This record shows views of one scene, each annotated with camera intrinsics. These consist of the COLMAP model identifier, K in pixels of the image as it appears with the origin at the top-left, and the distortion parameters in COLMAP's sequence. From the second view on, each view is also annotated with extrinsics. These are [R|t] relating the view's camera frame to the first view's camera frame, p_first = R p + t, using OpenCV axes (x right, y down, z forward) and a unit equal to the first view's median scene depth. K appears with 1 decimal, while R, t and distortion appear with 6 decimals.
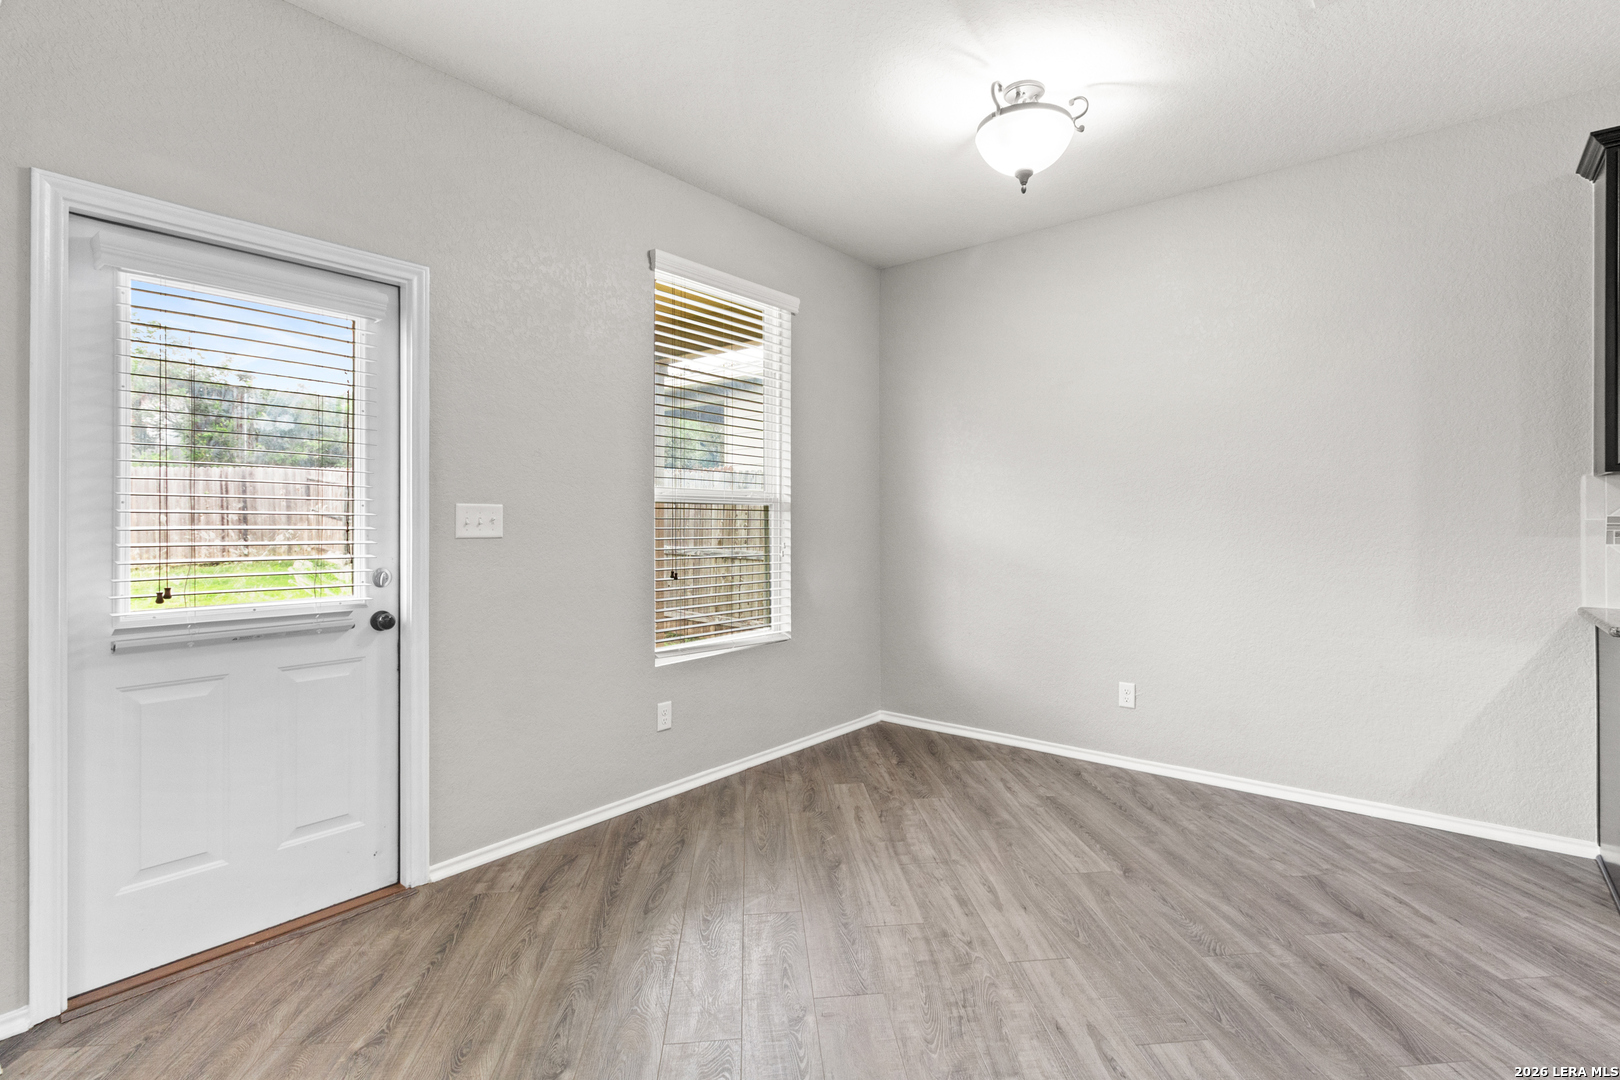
lens RADIAL K [[757.7, 0, 835.2], [0, 757.7, 526.5], [0, 0, 1]] dist [-0.000508, 0.000211]
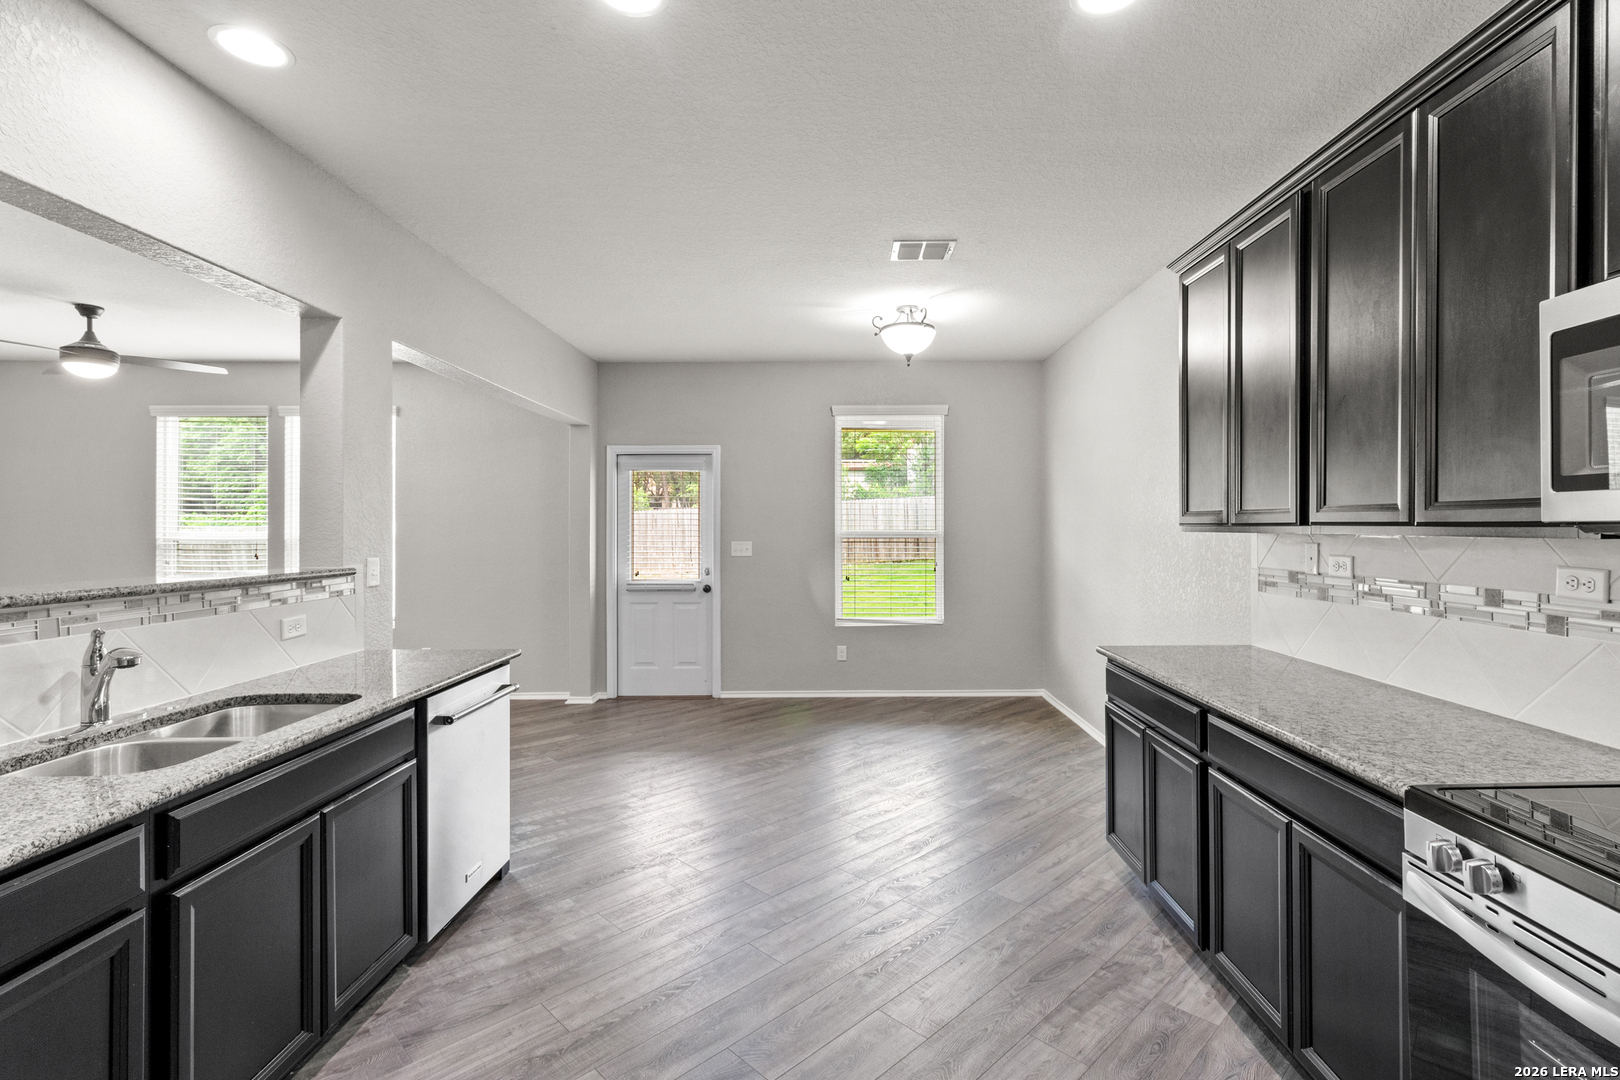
lens RADIAL K [[757.7, 0, 835.2], [0, 757.7, 526.5], [0, 0, 1]] dist [-0.000508, 0.000211]
pose [[0.623229, -0.002196, -0.782036, 1.541227], [-0.002905, 0.999983, -0.005123, -0.066054], [0.782034, 0.005465, 0.623212, -0.220547]]
